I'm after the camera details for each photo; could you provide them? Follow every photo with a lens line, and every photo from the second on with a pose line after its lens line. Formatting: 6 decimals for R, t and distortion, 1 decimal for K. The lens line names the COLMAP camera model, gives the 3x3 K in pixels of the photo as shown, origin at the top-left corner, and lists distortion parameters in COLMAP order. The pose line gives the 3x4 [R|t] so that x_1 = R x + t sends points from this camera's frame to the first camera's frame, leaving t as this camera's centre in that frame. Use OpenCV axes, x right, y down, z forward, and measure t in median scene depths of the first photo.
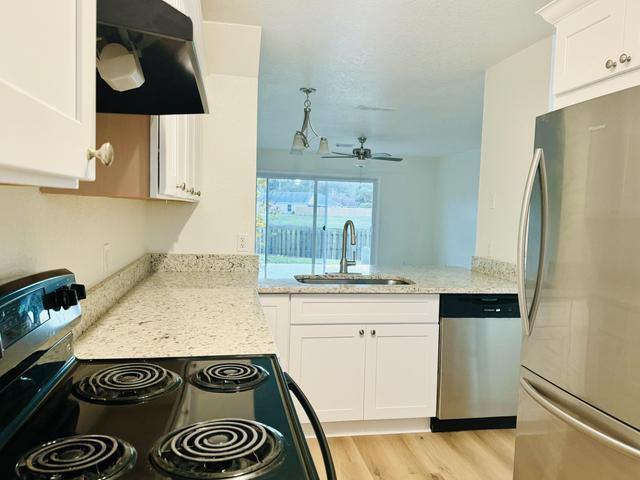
lens RADIAL K [[503.9, 0, 320.0], [0, 503.9, 240.0], [0, 0, 1]] dist [0.249989, 0.000002]
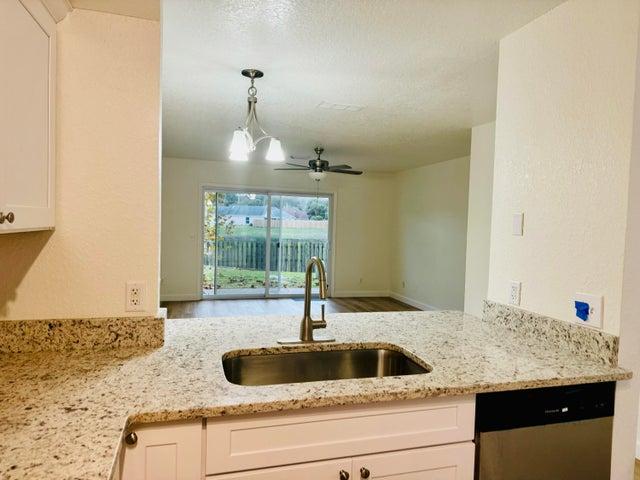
lens RADIAL K [[445.6, 0, 318.3], [0, 445.6, 236.7], [0, 0, 1]] dist [0.060234, -0.063351]
pose [[0.995458, -0.006463, 0.094978, 0.004487], [0.008871, 0.999649, -0.024946, -0.022687], [-0.094784, 0.025675, 0.995167, 0.210700]]
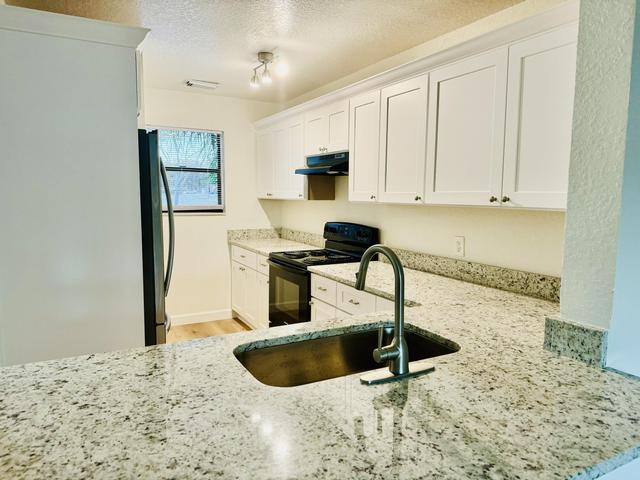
lens RADIAL K [[445.6, 0, 318.3], [0, 445.6, 236.7], [0, 0, 1]] dist [0.060234, -0.063351]
pose [[-0.953496, -0.011530, -0.301185, 0.140637], [-0.057885, 0.987672, 0.145444, -0.053747], [0.295795, 0.156114, -0.942409, 0.759983]]
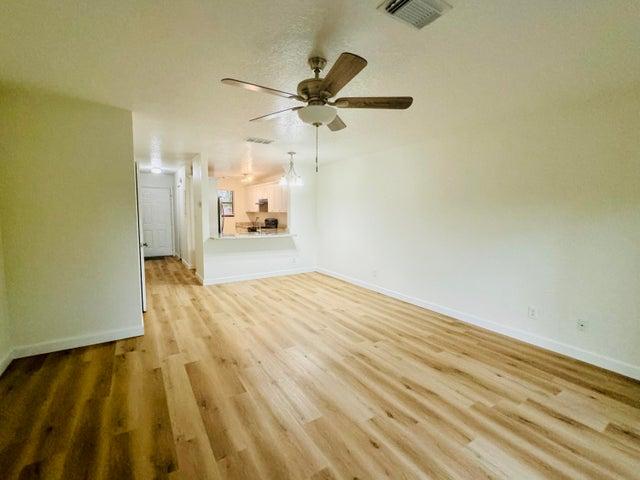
lens RADIAL K [[288.5, 0, 320.0], [0, 288.5, 240.0], [0, 0, 1]] dist [-0.000086, -0.000092]
pose [[-0.923743, -0.003684, -0.382995, 0.245127], [-0.061783, 0.988292, 0.139508, -0.098165], [0.377997, 0.152532, -0.913155, 1.698675]]
